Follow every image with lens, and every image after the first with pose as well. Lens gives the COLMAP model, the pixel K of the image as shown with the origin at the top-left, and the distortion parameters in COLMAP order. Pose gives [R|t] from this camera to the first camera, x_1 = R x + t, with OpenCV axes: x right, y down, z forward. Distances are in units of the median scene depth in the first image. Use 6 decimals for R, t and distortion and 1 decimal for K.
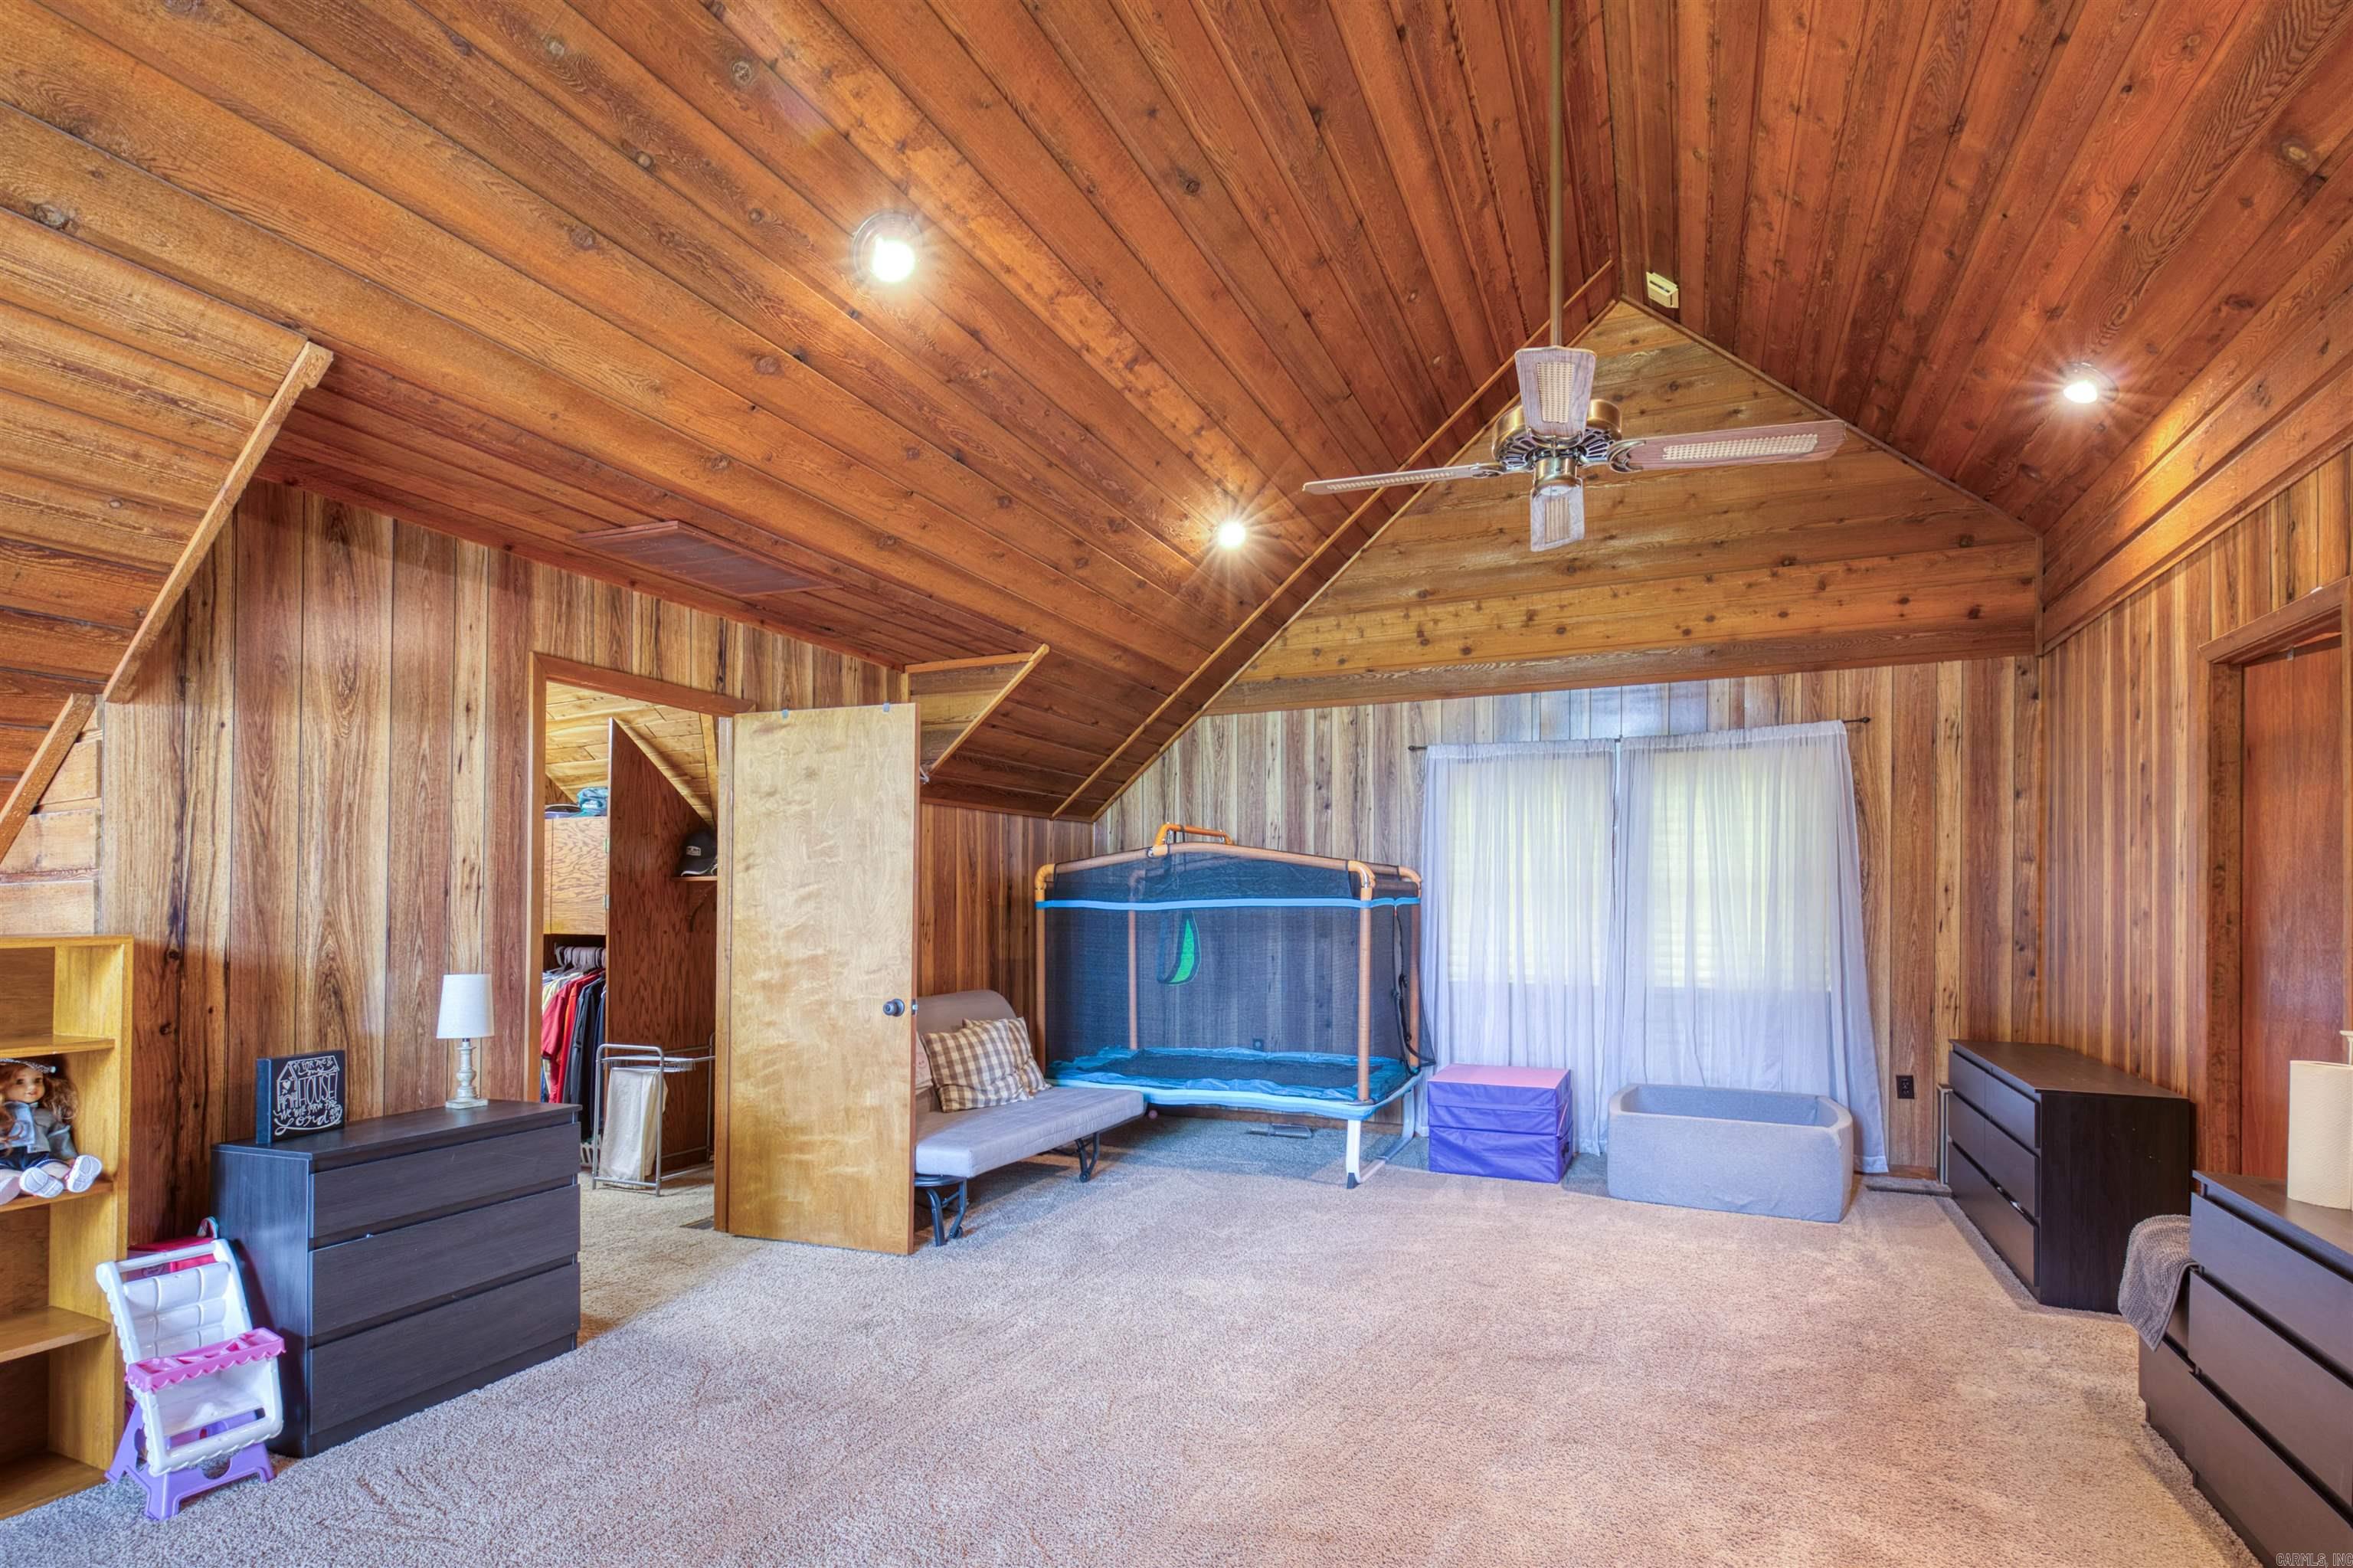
lens RADIAL K [[1096.6, 0, 1199.4], [0, 1096.6, 896.1], [0, 0, 1]] dist [0.000849, 0.000335]
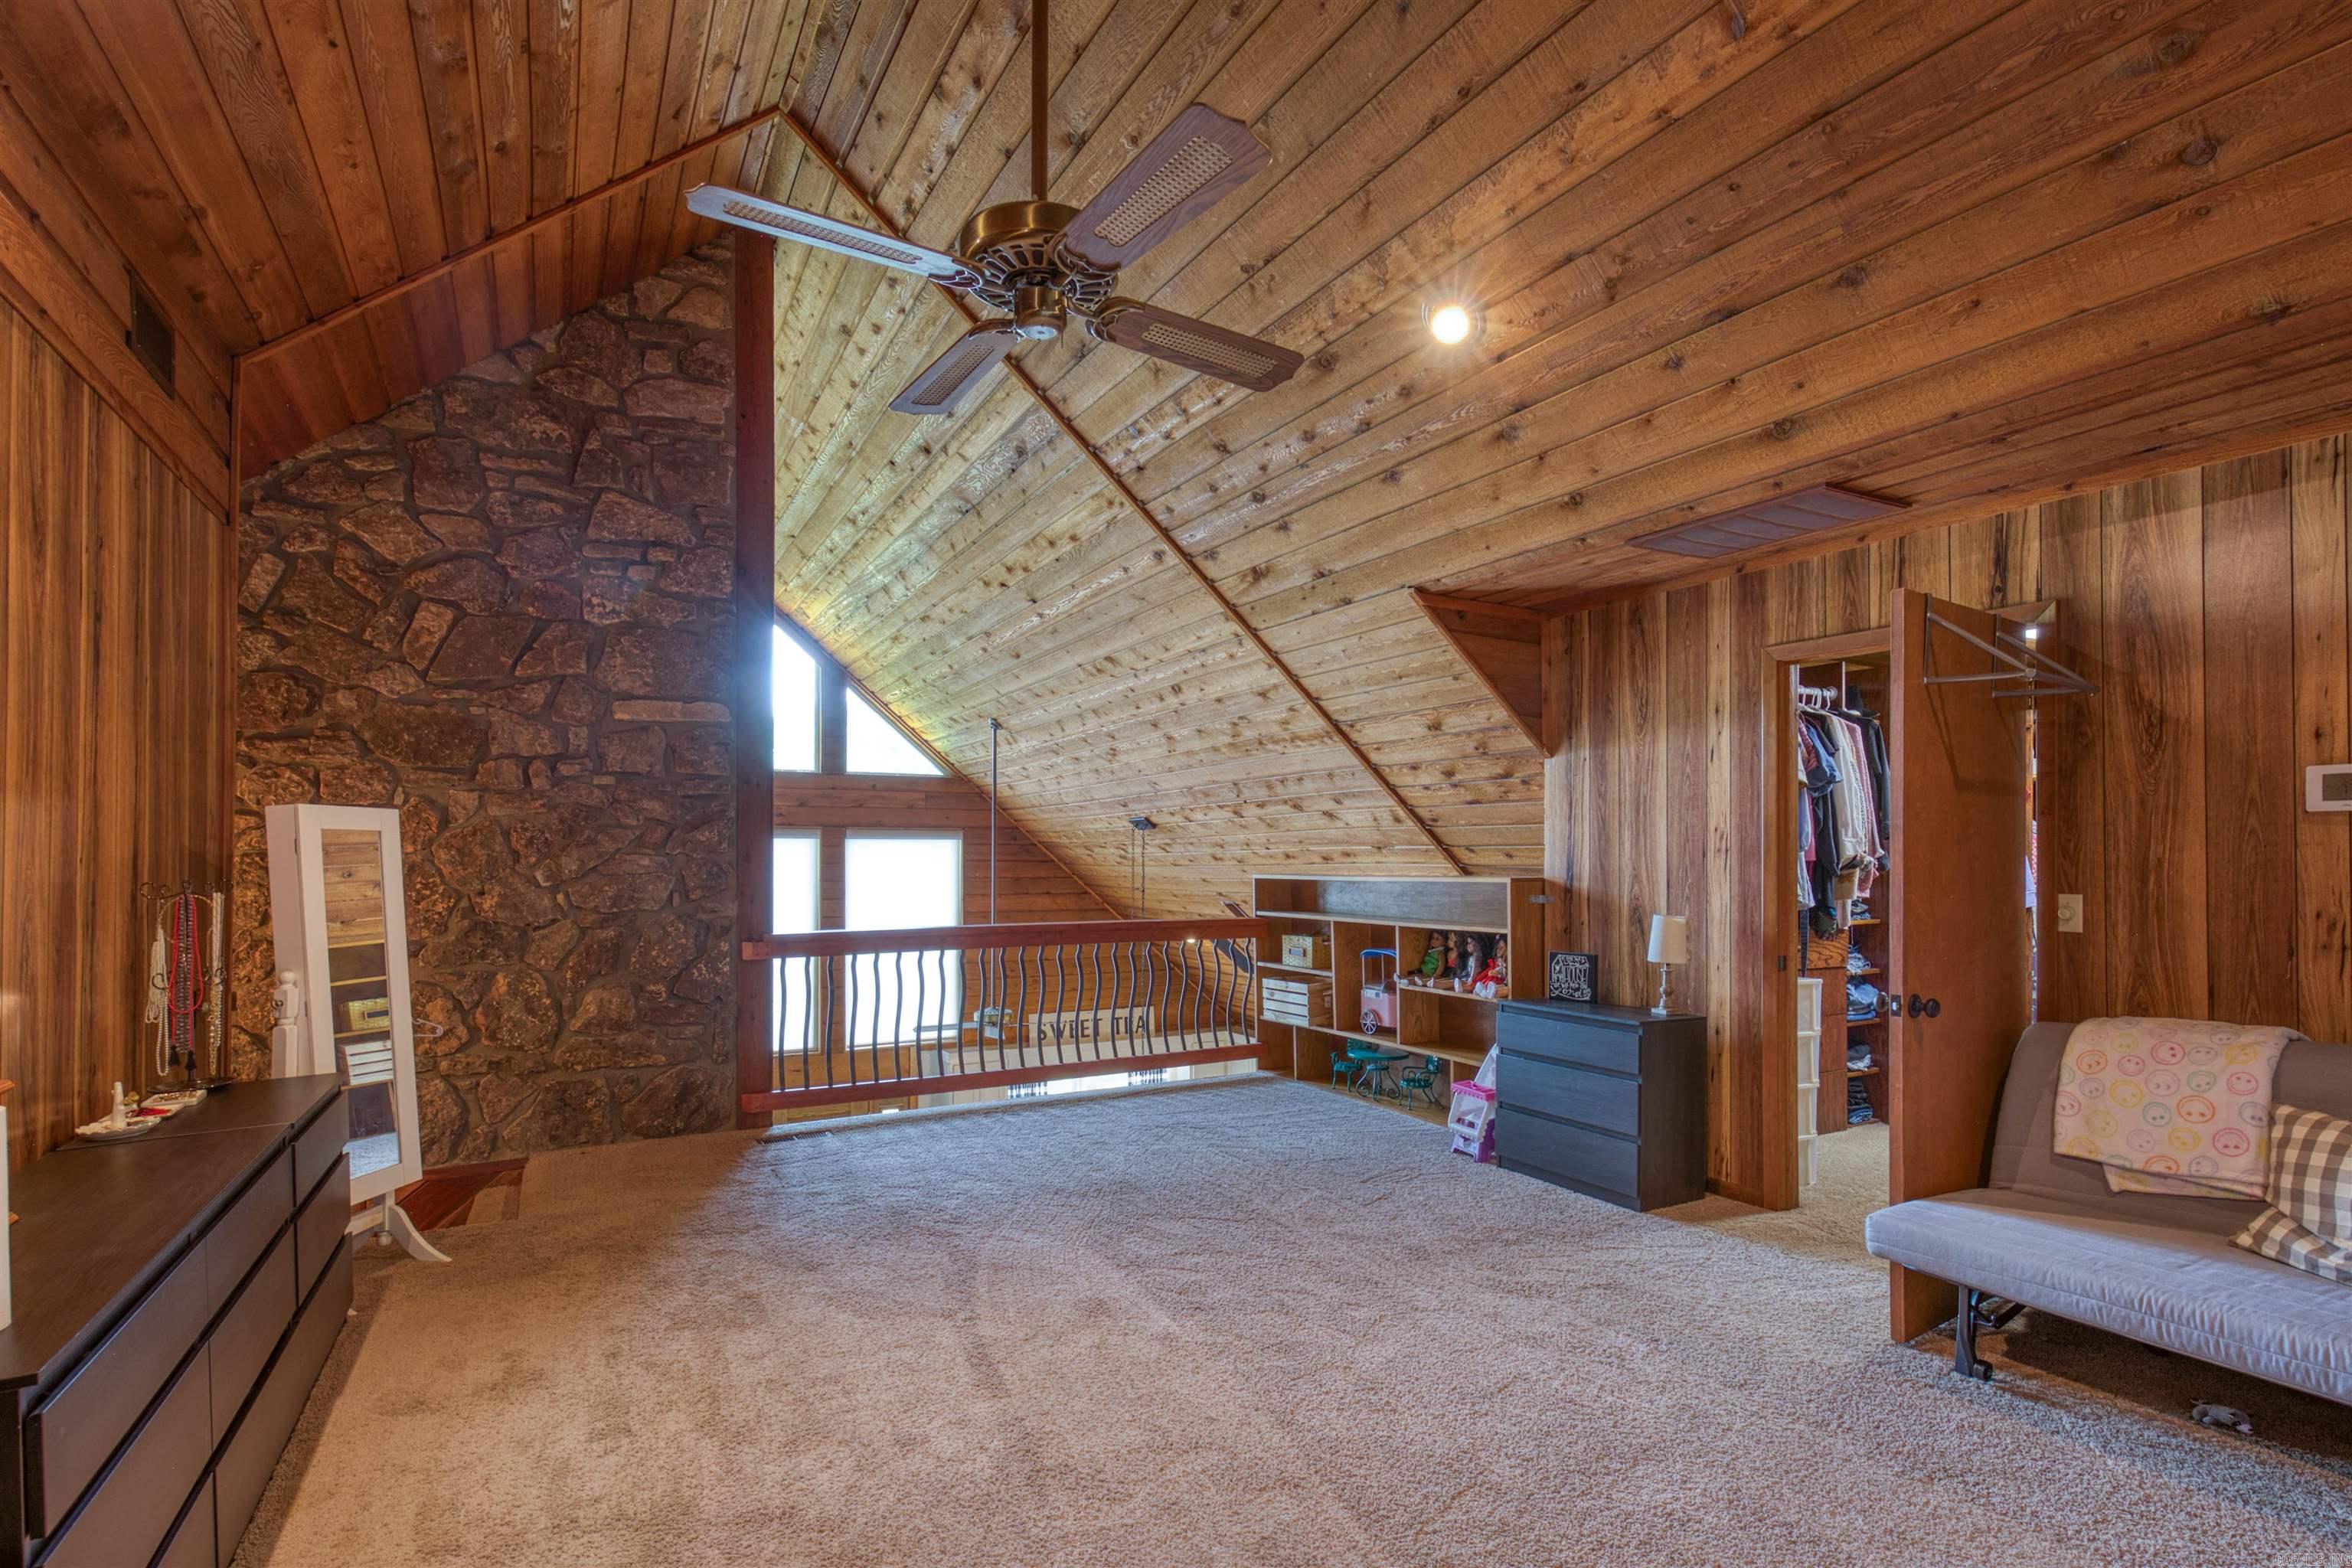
lens RADIAL K [[1096.1, 0, 1205.2], [0, 1096.1, 852.4], [0, 0, 1]] dist [0.000849, 0.000335]
pose [[-0.578590, -0.008273, -0.815576, 0.768870], [0.001501, 0.999936, -0.011208, 0.008363], [0.815617, -0.007709, -0.578541, 1.334386]]
